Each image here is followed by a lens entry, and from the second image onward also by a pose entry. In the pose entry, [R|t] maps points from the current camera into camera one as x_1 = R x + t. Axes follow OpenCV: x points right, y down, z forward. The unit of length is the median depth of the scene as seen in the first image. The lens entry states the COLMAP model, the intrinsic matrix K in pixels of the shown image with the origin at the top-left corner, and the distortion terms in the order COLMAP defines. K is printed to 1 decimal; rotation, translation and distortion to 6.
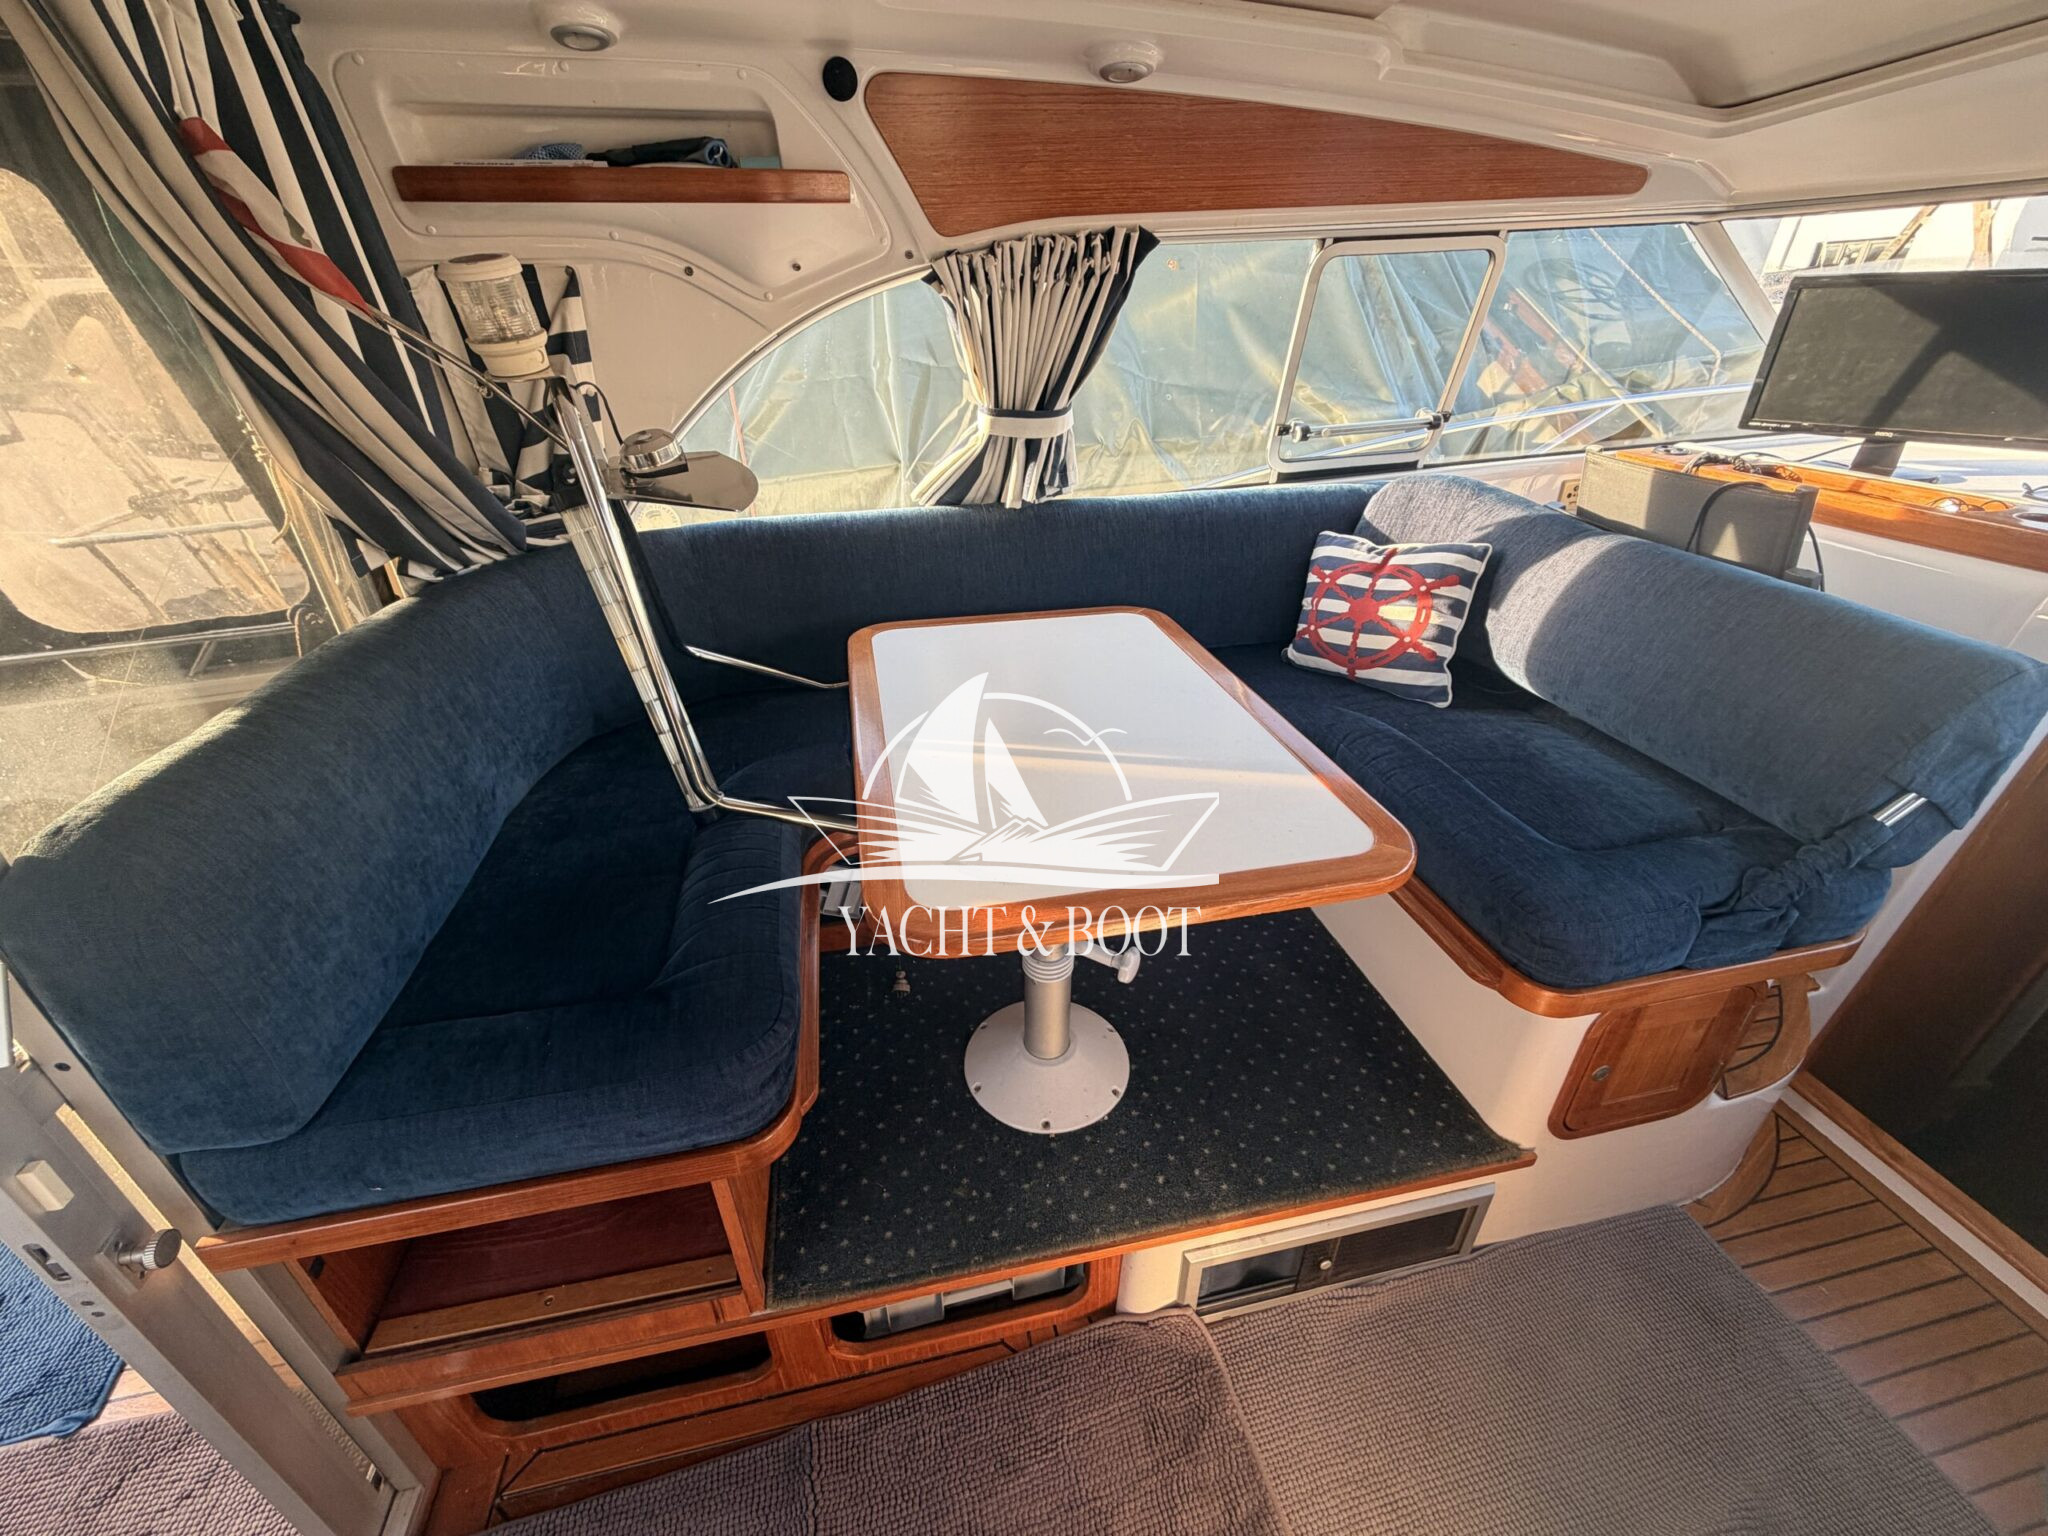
lens RADIAL K [[806.8, 0, 1024.0], [0, 806.8, 768.0], [0, 0, 1]] dist [0.001029, 0.000002]
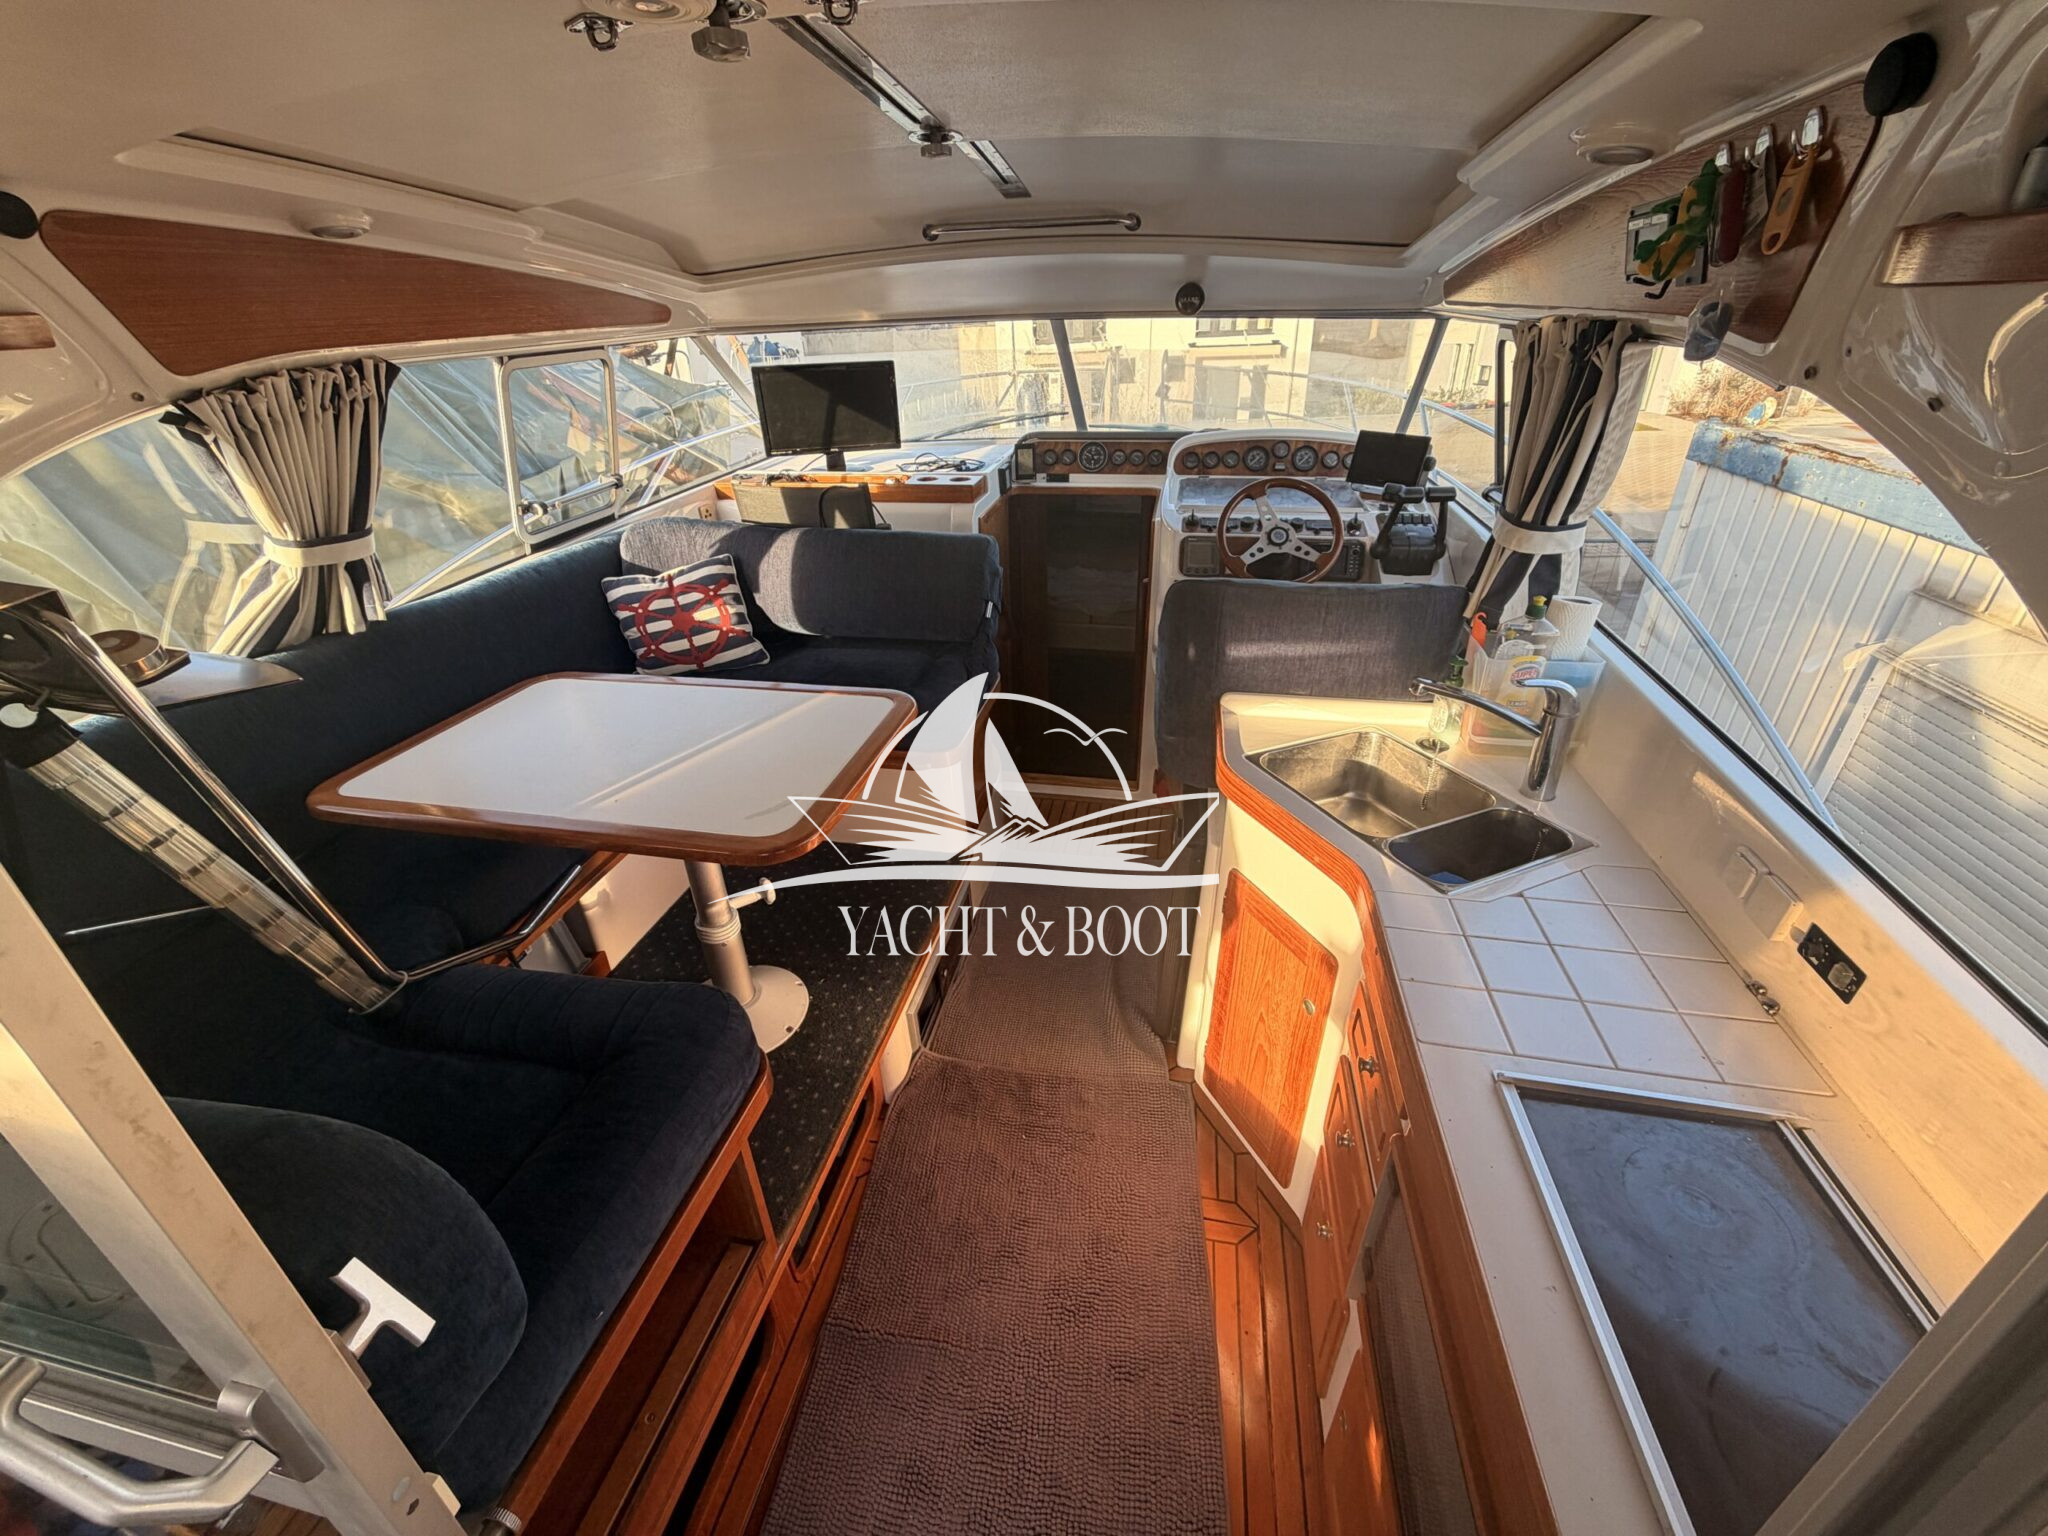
lens RADIAL K [[811.7, 0, 1024.0], [0, 811.7, 768.0], [0, 0, 1]] dist [0.002707, 0.000272]
pose [[0.393788, -0.439543, 0.807300, -0.571527], [0.476582, 0.848625, 0.229574, -0.029264], [-0.786003, 0.294341, 0.543657, -0.110489]]
